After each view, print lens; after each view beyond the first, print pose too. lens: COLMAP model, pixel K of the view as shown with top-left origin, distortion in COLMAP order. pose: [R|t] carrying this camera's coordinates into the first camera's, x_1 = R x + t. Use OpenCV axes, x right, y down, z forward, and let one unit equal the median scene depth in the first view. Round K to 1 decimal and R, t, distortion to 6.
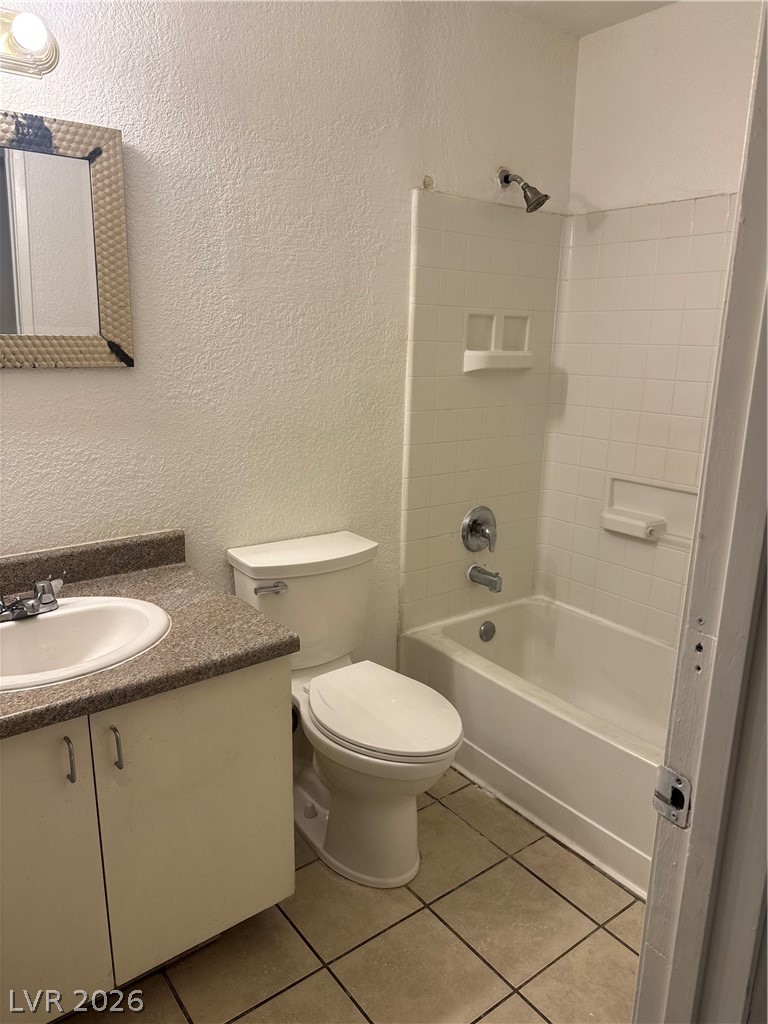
lens RADIAL K [[724.7, 0, 373.9], [0, 724.7, 513.8], [0, 0, 1]] dist [0.144936, -0.240392]
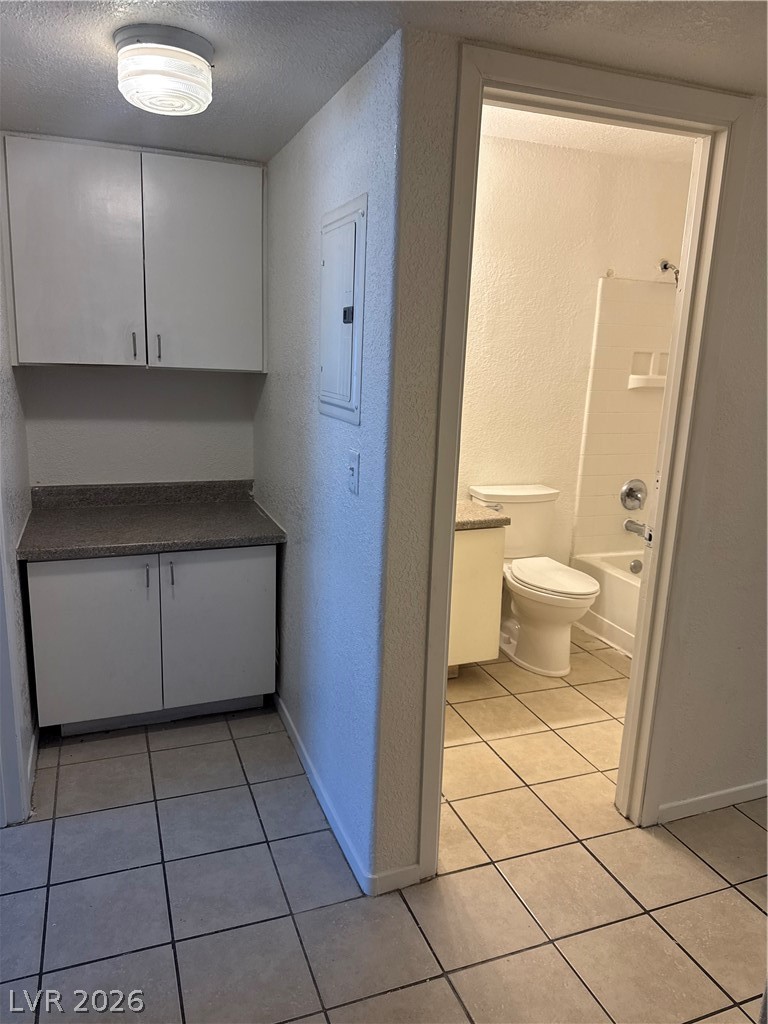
lens RADIAL K [[724.7, 0, 373.9], [0, 724.7, 513.8], [0, 0, 1]] dist [0.144936, -0.240392]
pose [[0.960564, 0.072336, -0.268486, 0.046923], [-0.078074, 0.996890, -0.010744, 0.135308], [0.266874, 0.031282, 0.963224, -0.671151]]
